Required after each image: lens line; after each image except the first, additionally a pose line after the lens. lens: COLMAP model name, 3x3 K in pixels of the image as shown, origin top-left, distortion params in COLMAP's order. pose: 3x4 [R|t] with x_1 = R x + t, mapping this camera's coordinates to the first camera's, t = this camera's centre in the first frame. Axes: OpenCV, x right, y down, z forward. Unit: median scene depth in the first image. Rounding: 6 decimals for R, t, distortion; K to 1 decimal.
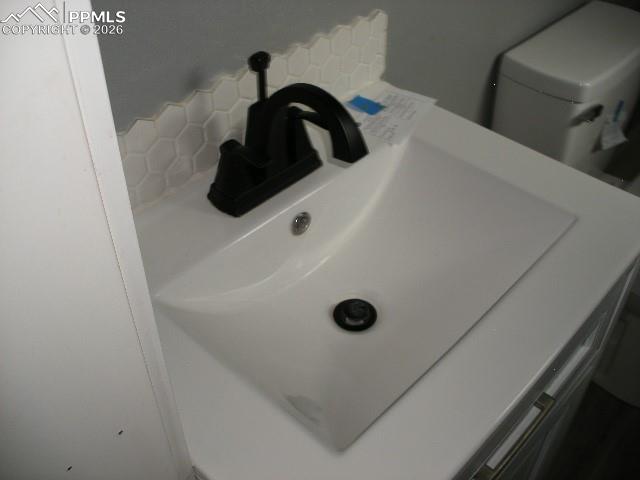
lens RADIAL K [[683.1, 0, 316.3], [0, 683.1, 245.1], [0, 0, 1]] dist [-0.142570, 0.000000]
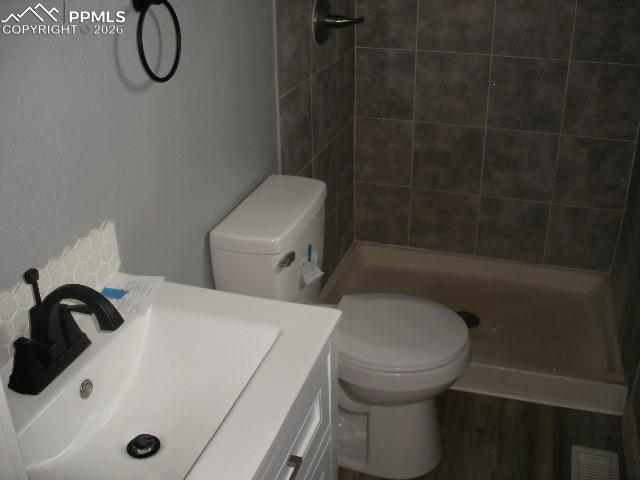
lens RADIAL K [[683.1, 0, 321.4], [0, 683.1, 238.8], [0, 0, 1]] dist [-0.142570, 0.000000]
pose [[0.902366, -0.195629, 0.384012, -0.048555], [0.291845, 0.933020, -0.210475, 0.100280], [-0.317116, 0.301997, 0.899019, -0.375848]]
